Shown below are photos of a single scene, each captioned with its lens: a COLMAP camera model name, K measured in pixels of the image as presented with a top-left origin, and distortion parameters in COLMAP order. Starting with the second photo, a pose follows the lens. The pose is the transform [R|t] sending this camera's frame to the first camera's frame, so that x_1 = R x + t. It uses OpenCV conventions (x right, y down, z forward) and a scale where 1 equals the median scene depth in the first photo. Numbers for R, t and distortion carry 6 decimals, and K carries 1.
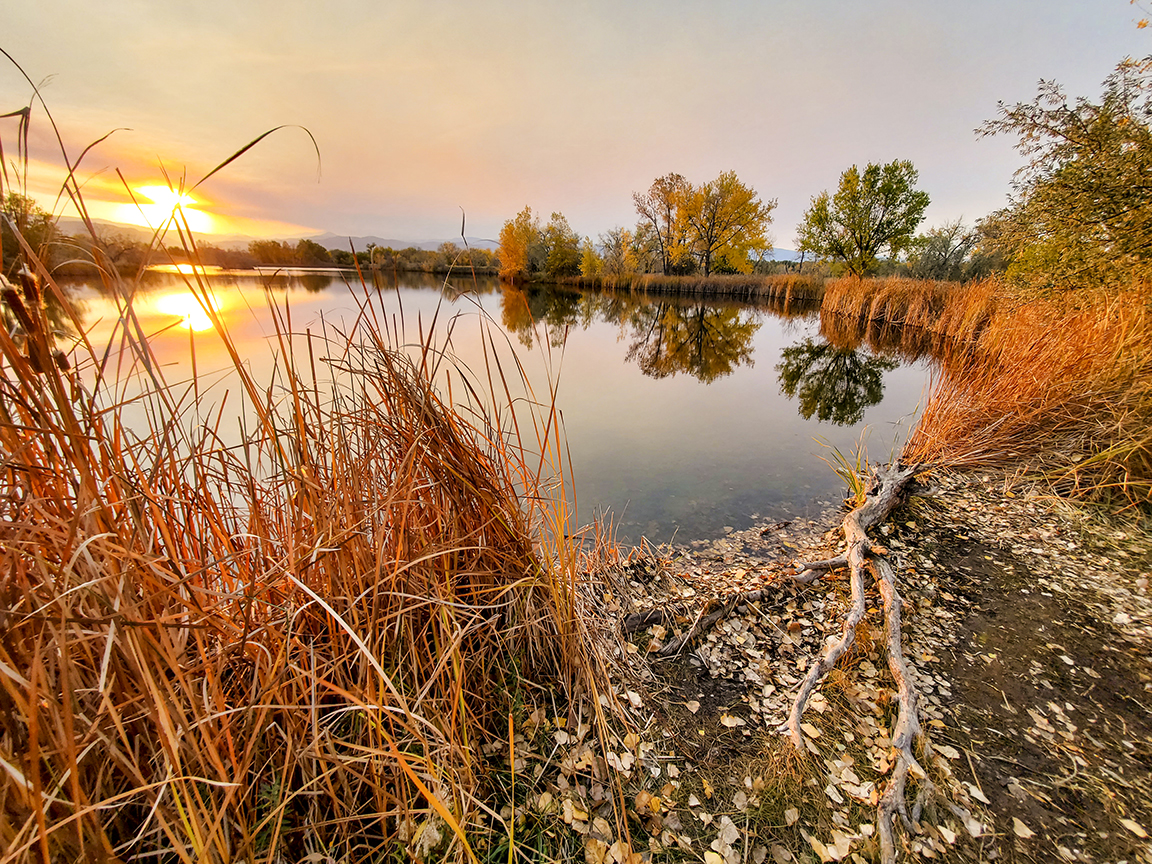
lens RADIAL K [[462.2, 0, 578.8], [0, 462.2, 422.2], [0, 0, 1]] dist [0.003994, 0.000322]
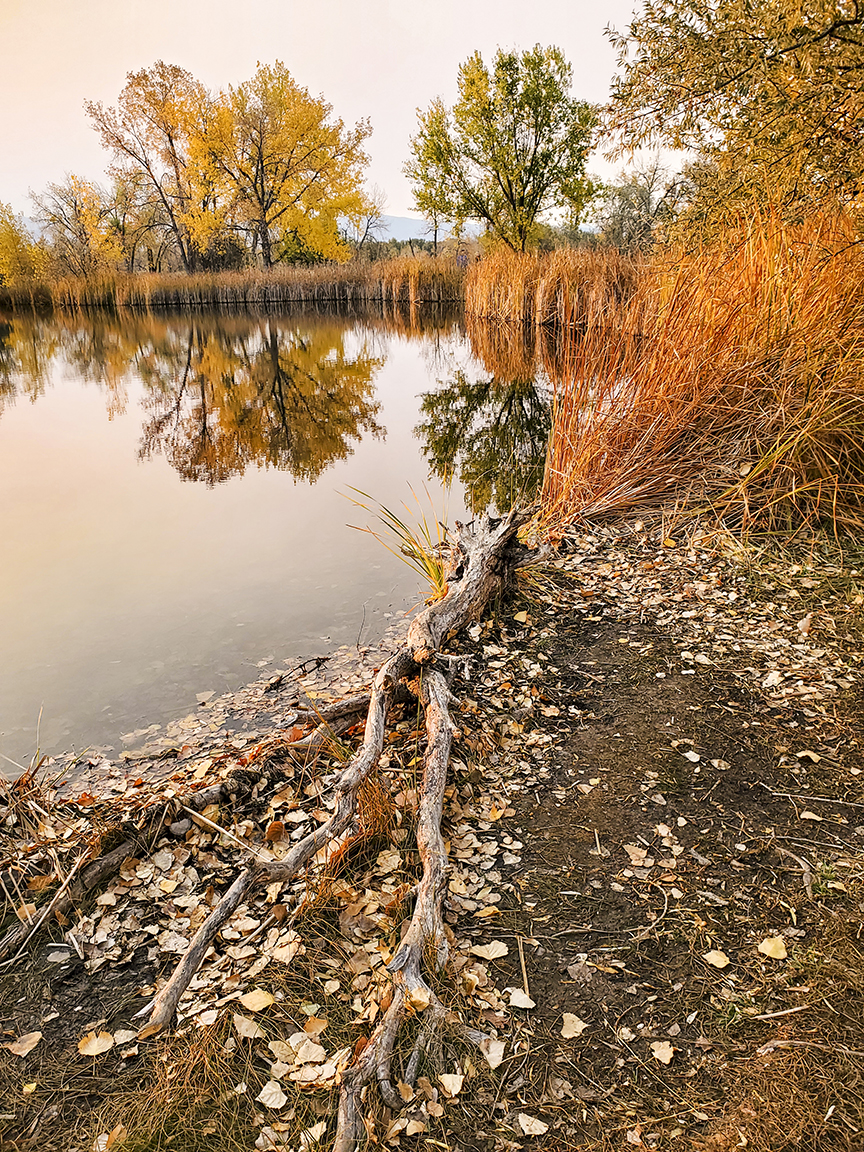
lens RADIAL K [[917.7, 0, 431.6], [0, 917.7, 579.2], [0, 0, 1]] dist [0.031334, -0.019383]
pose [[0.913050, -0.173816, 0.368955, 0.208253], [0.169642, 0.984523, 0.044001, 0.107968], [-0.370893, 0.022415, 0.928405, -0.012412]]
